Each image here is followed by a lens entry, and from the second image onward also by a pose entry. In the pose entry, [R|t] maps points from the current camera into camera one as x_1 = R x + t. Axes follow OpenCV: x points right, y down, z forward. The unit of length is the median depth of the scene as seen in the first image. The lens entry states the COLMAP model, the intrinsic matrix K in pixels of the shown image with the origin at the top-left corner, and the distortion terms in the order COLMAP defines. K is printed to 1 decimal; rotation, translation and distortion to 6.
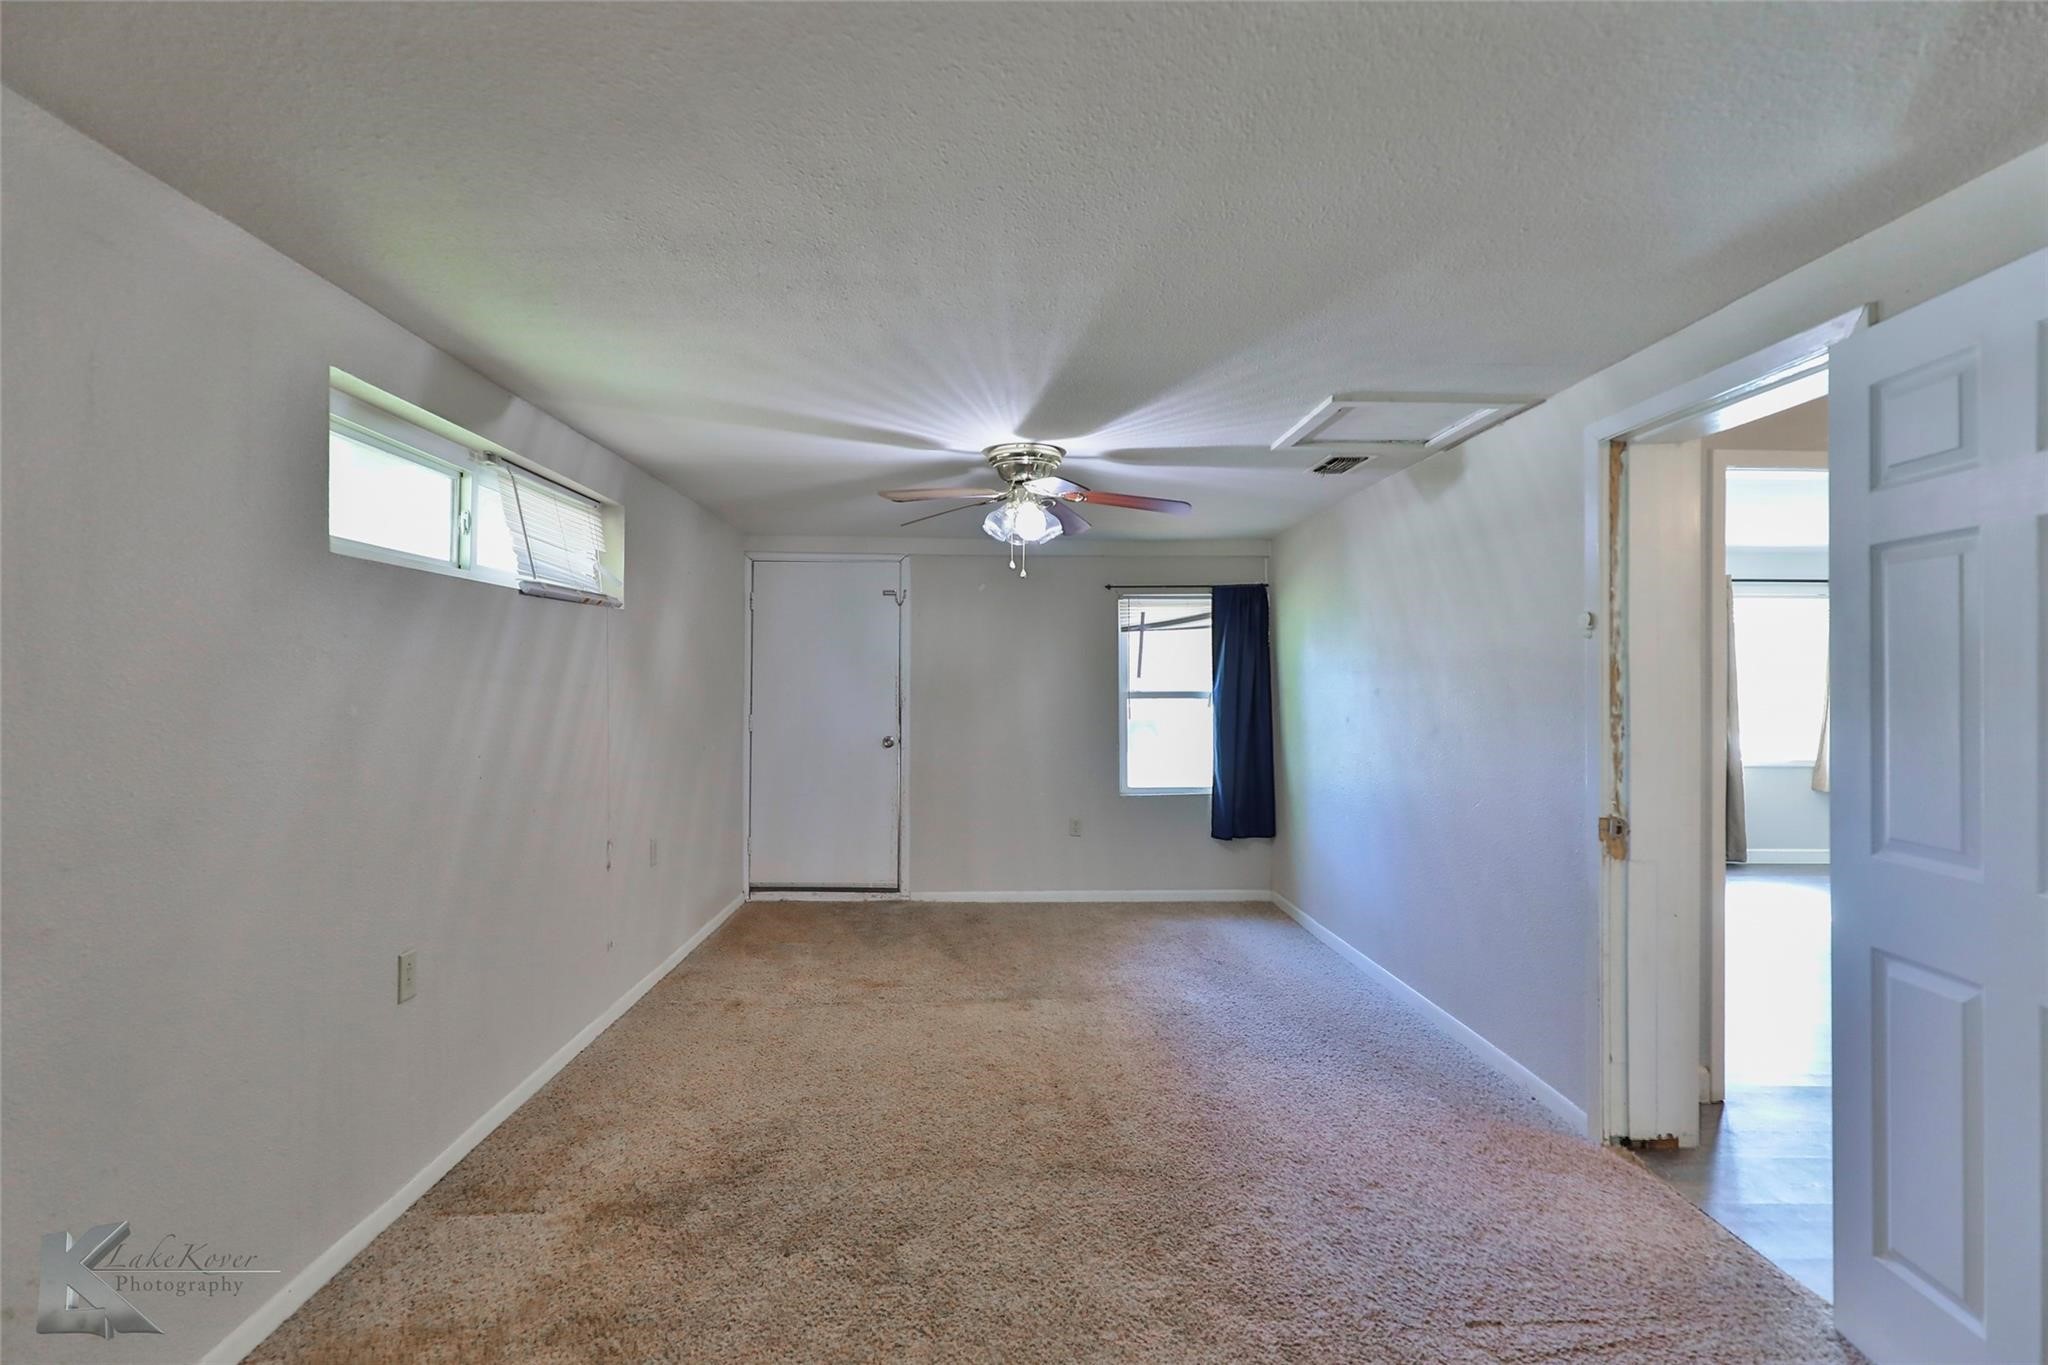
lens RADIAL K [[989.9, 0, 1017.7], [0, 989.9, 679.2], [0, 0, 1]] dist [0.019017, -0.006392]
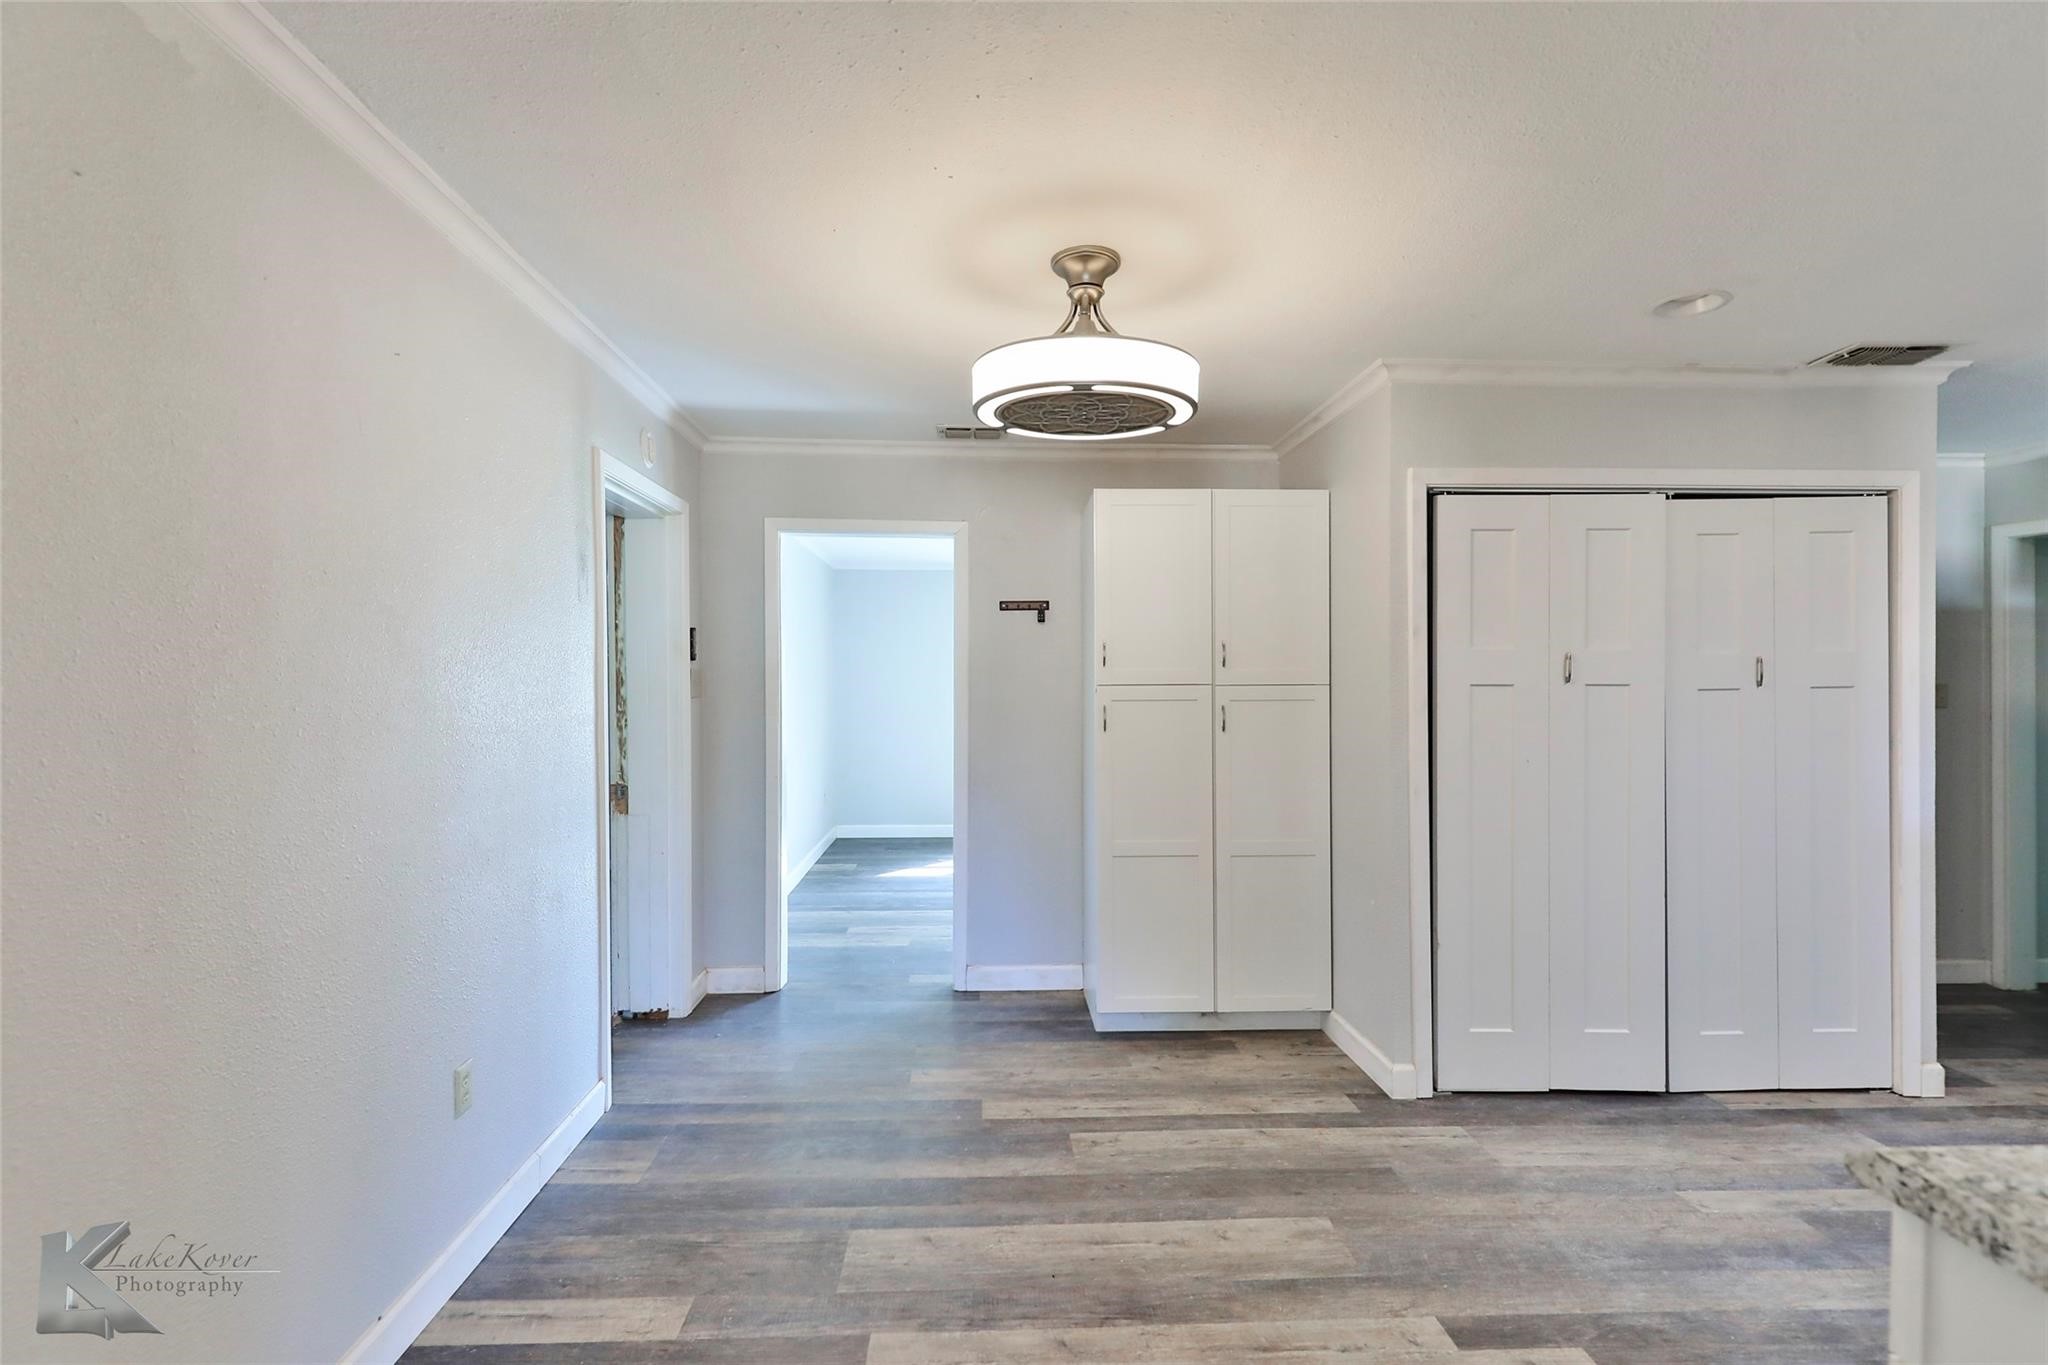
lens RADIAL K [[989.9, 0, 1019.0], [0, 989.9, 682.7], [0, 0, 1]] dist [0.019017, -0.006392]
pose [[0.999991, -0.004072, 0.001034, 1.161969], [0.004067, 0.999980, 0.004807, -0.009005], [-0.001054, -0.004803, 0.999988, -0.401232]]
